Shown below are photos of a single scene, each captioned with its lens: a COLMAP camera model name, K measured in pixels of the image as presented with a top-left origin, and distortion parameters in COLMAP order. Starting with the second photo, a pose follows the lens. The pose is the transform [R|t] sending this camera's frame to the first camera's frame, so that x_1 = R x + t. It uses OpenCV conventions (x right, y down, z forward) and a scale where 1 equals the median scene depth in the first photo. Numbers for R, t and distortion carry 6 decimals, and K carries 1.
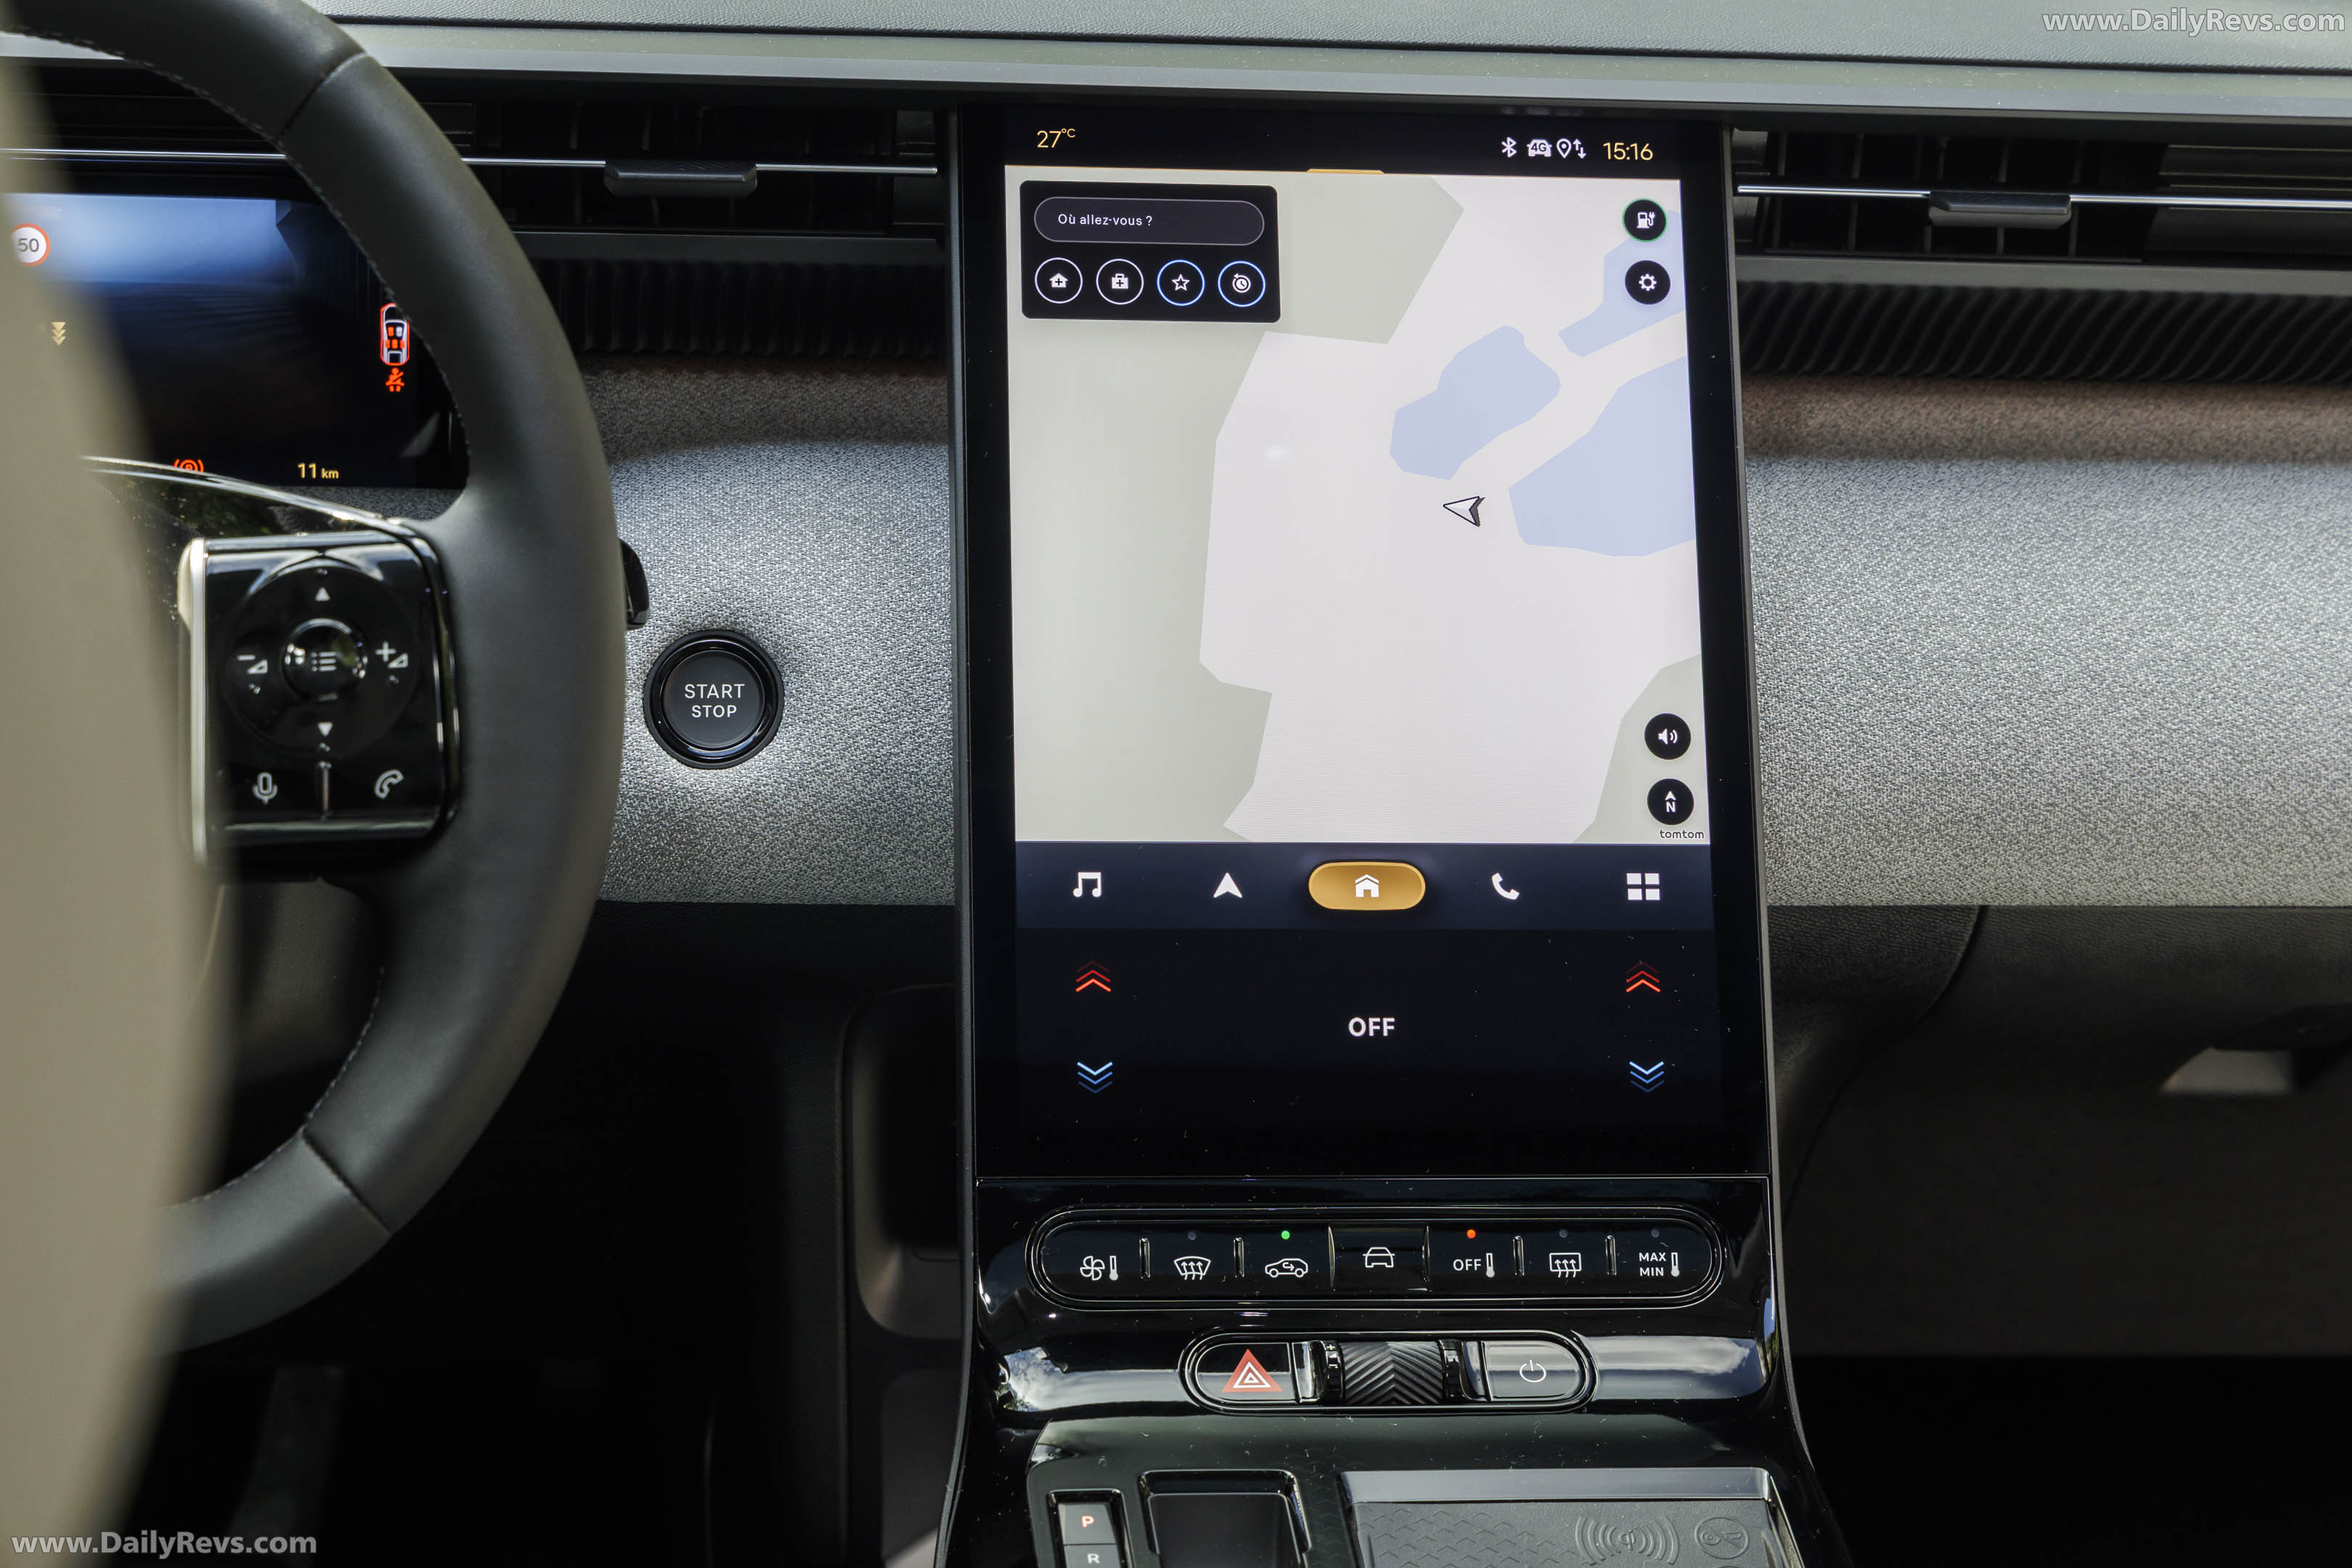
lens RADIAL K [[4881.6, 0, 1172.3], [0, 4881.6, 779.5], [0, 0, 1]] dist [-0.055944, 0.000000]
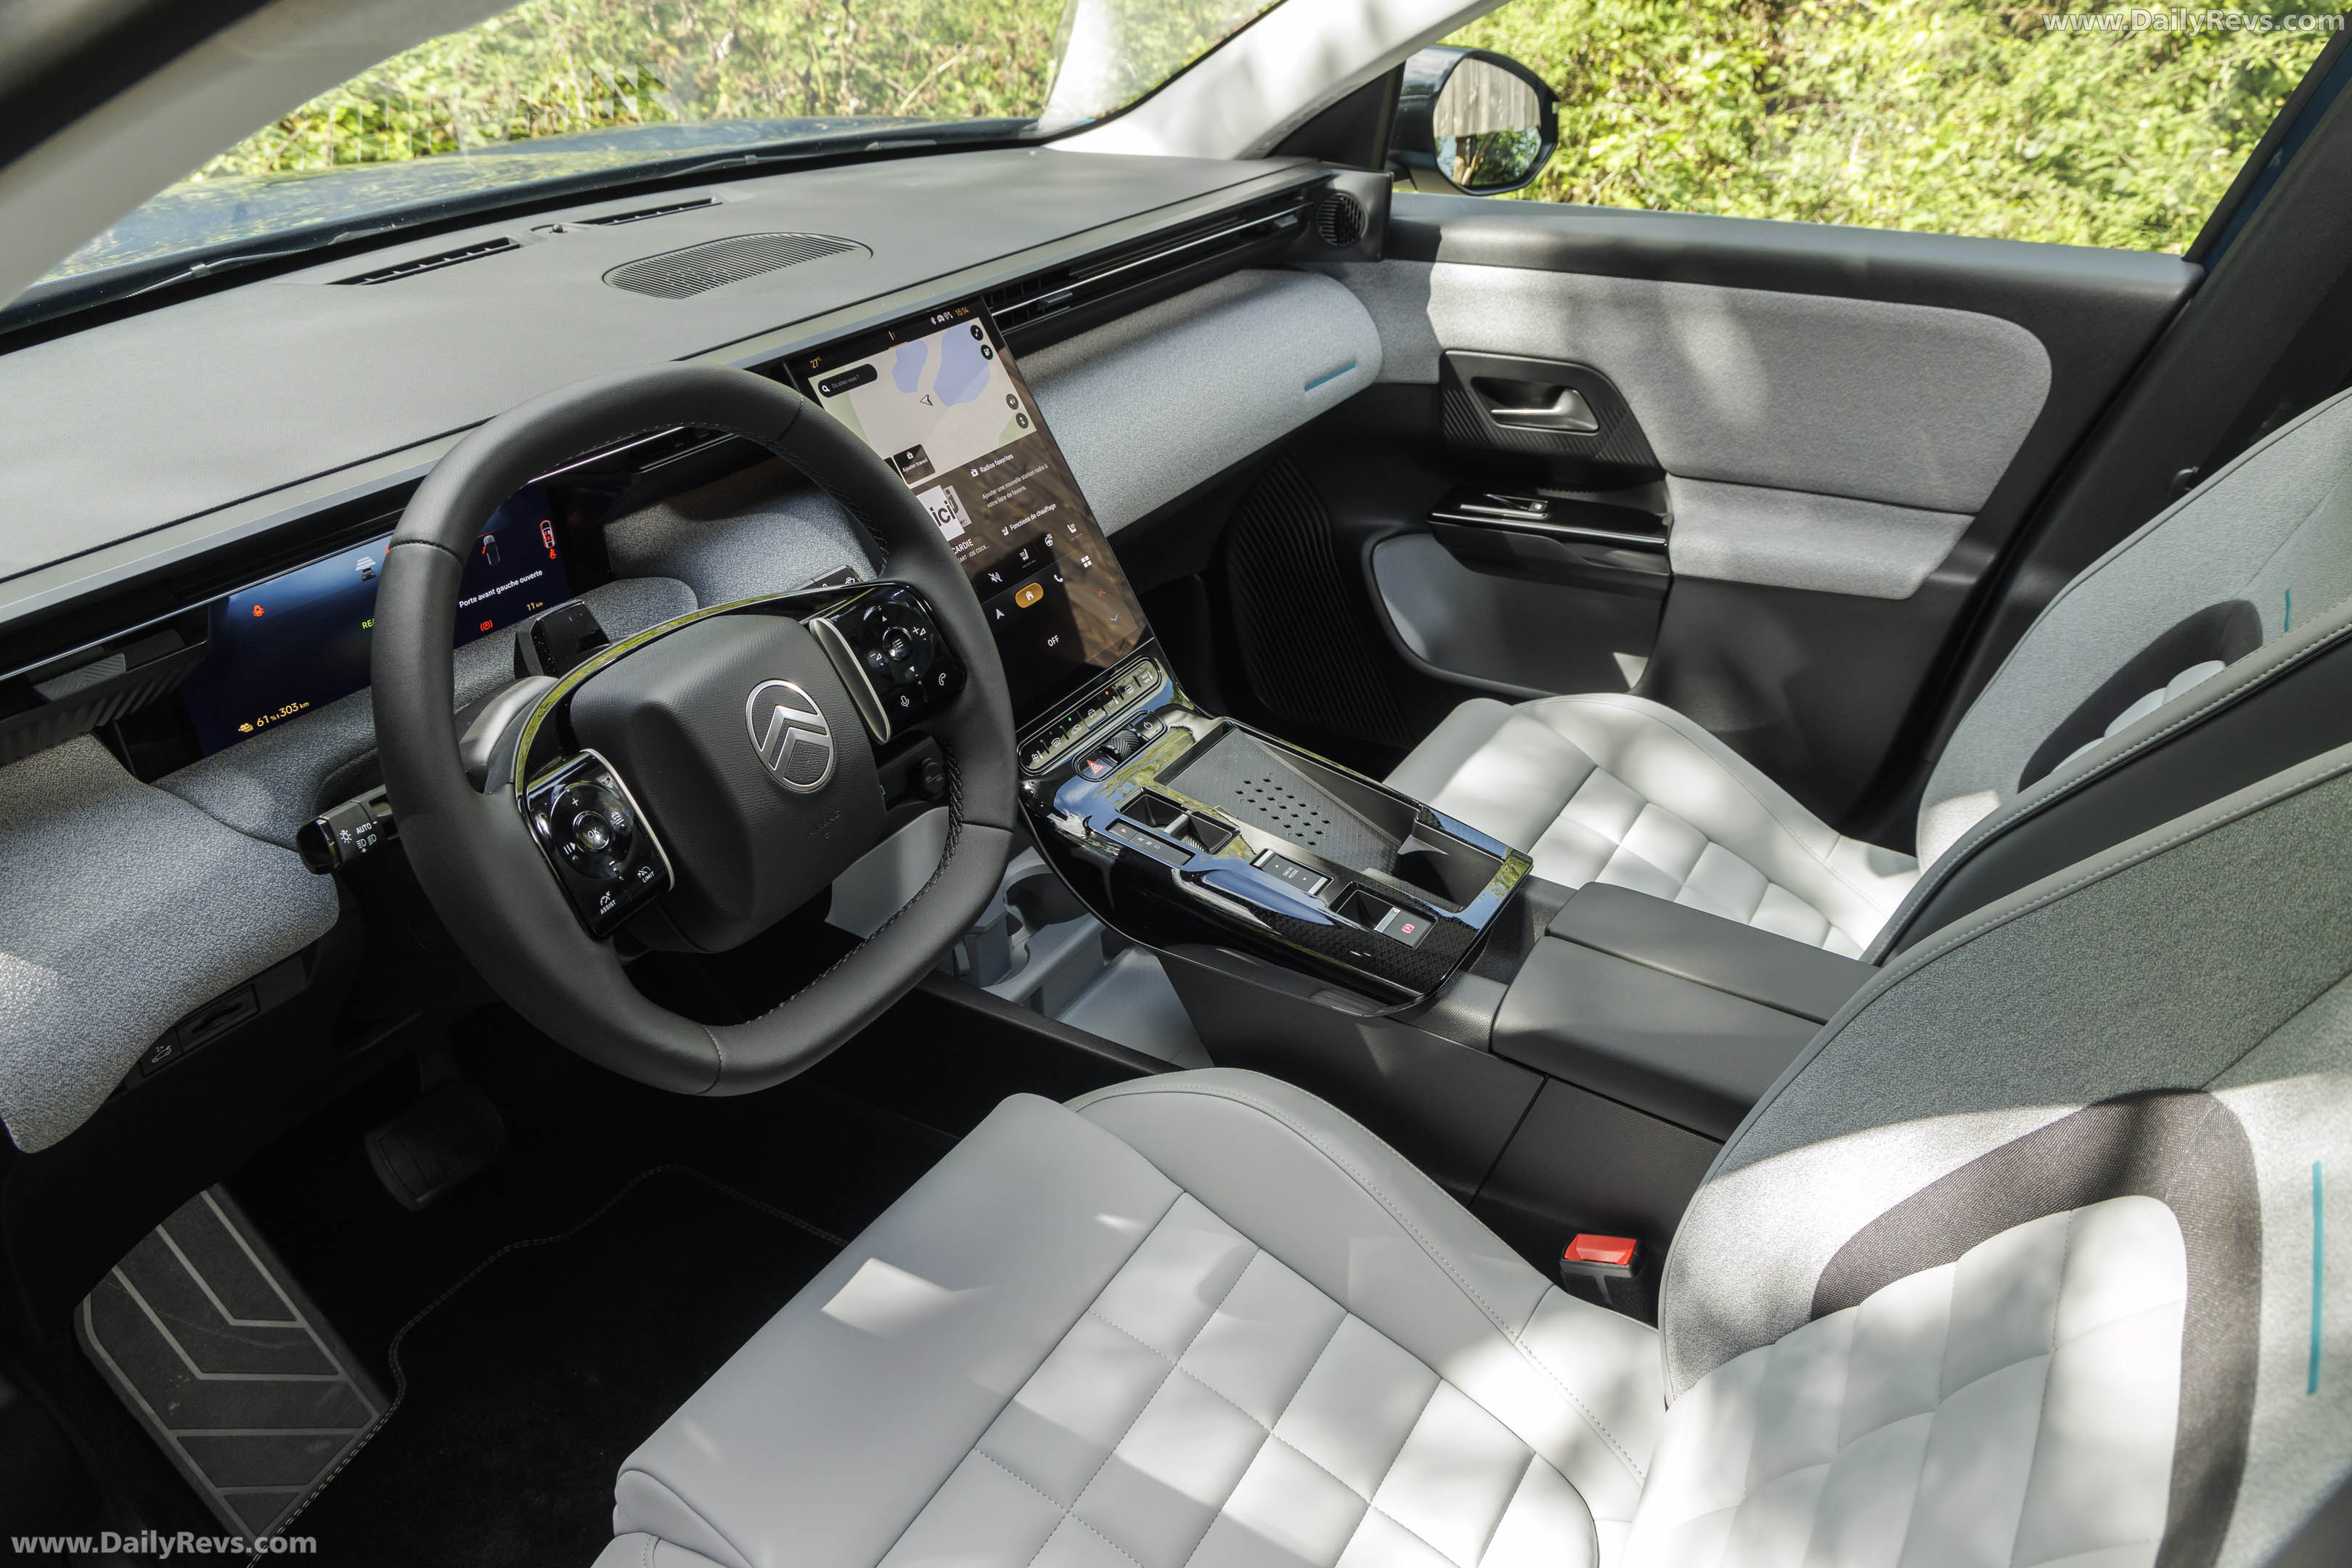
lens RADIAL K [[1621.4, 0, 1183.2], [0, 1621.4, 776.5], [0, 0, 1]] dist [-0.016872, 0.007083]
pose [[0.617433, -0.437244, 0.653906, -0.533139], [0.290557, 0.899264, 0.326956, -0.155402], [-0.730994, -0.011877, 0.682280, 0.295534]]
